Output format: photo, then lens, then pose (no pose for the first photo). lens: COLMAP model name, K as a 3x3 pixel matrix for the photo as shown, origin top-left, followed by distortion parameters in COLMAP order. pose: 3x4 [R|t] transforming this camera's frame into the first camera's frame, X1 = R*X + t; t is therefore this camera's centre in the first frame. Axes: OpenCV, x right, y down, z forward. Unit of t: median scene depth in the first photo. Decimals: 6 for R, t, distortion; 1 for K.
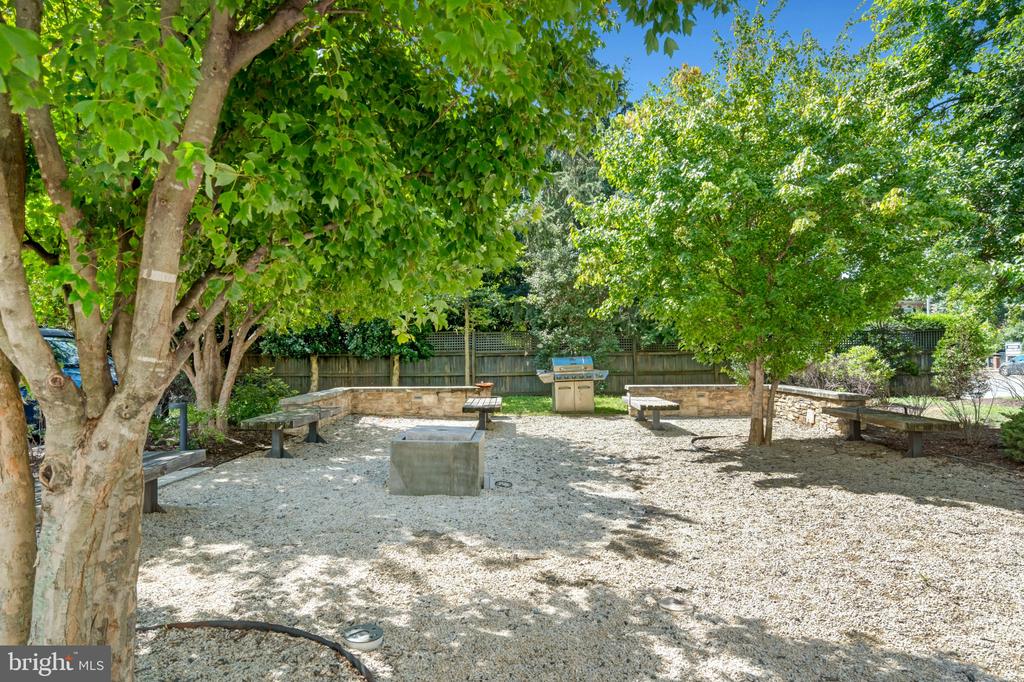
lens RADIAL K [[654.8, 0, 512.0], [0, 654.8, 341.0], [0, 0, 1]] dist [0.002353, 0.000637]
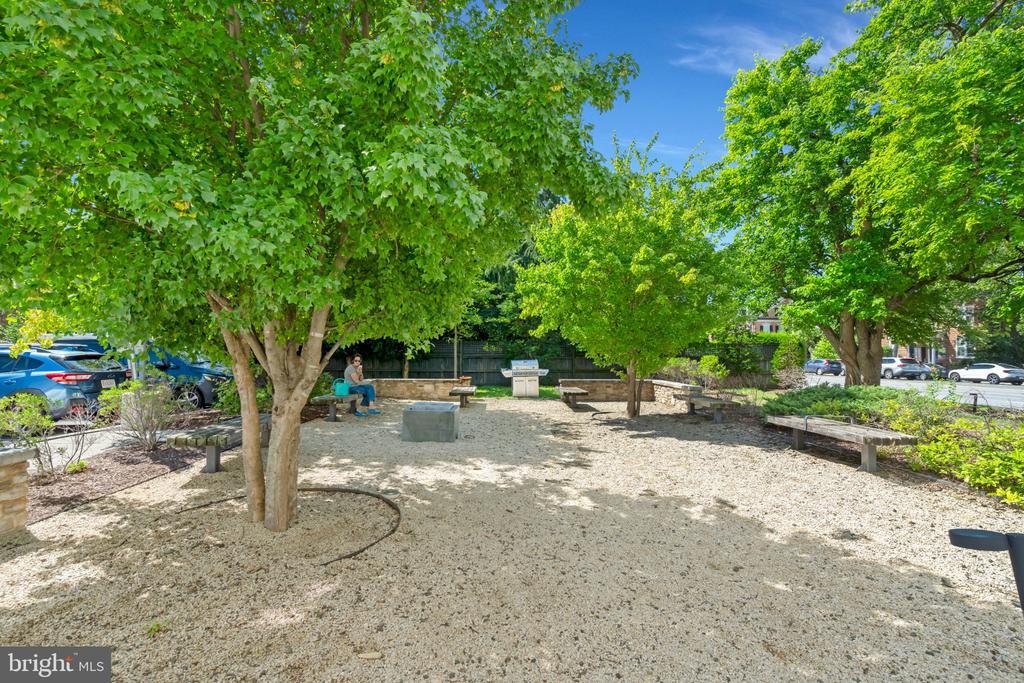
lens RADIAL K [[483.4, 0, 505.3], [0, 483.4, 333.6], [0, 0, 1]] dist [-0.005158, -0.000085]
pose [[0.999608, 0.012624, 0.024992, 0.028679], [-0.011976, 0.999593, -0.025908, -0.010957], [-0.025309, 0.025598, 0.999352, -0.165217]]
